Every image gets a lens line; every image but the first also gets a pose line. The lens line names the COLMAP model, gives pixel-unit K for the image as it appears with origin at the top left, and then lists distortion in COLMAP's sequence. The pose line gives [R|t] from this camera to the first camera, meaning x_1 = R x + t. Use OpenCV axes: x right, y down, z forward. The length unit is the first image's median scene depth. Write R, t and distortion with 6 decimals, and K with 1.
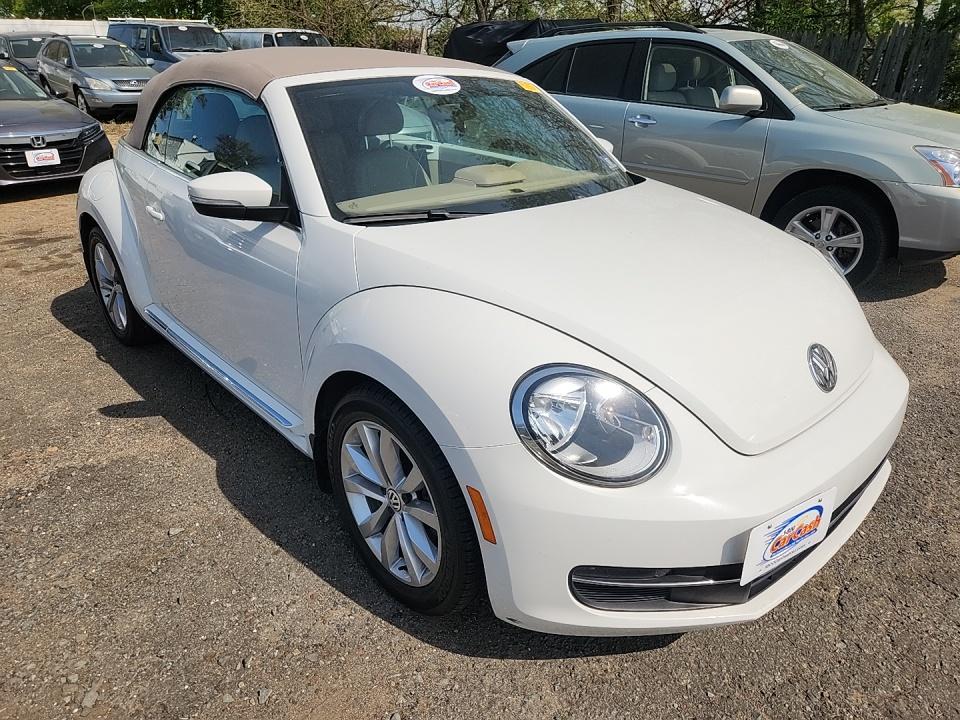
lens RADIAL K [[644.9, 0, 494.3], [0, 644.9, 357.3], [0, 0, 1]] dist [0.051991, -0.036949]
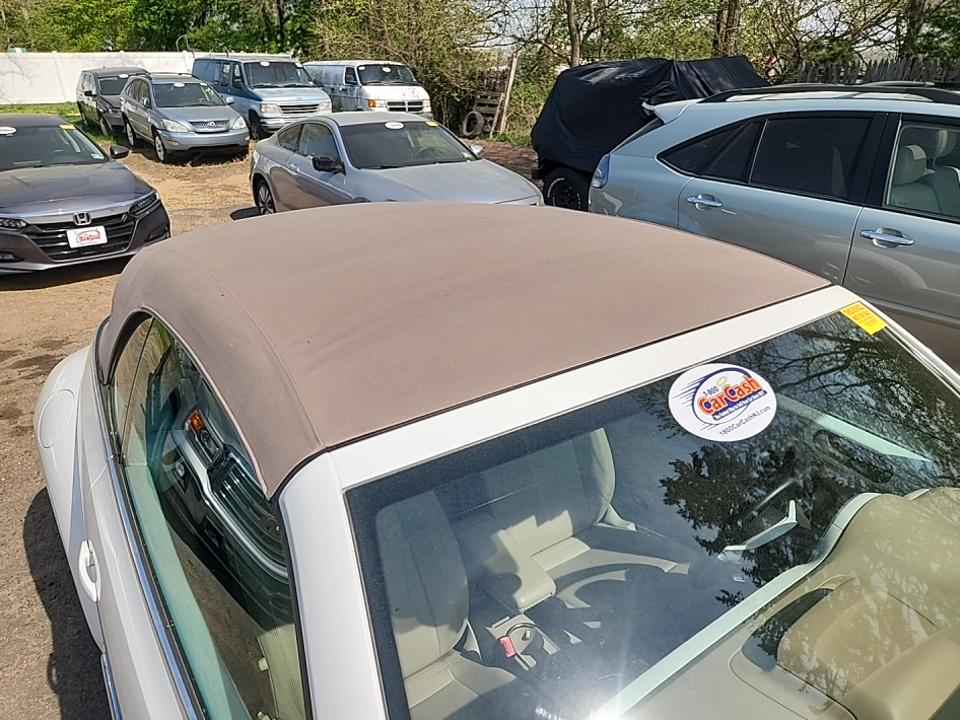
lens RADIAL K [[644.9, 0, 494.3], [0, 644.9, 357.3], [0, 0, 1]] dist [0.051991, -0.036949]
pose [[0.994208, 0.028094, -0.103734, -0.031790], [-0.030057, 0.999397, -0.017410, -0.073869], [0.103183, 0.020427, 0.994453, 0.102385]]
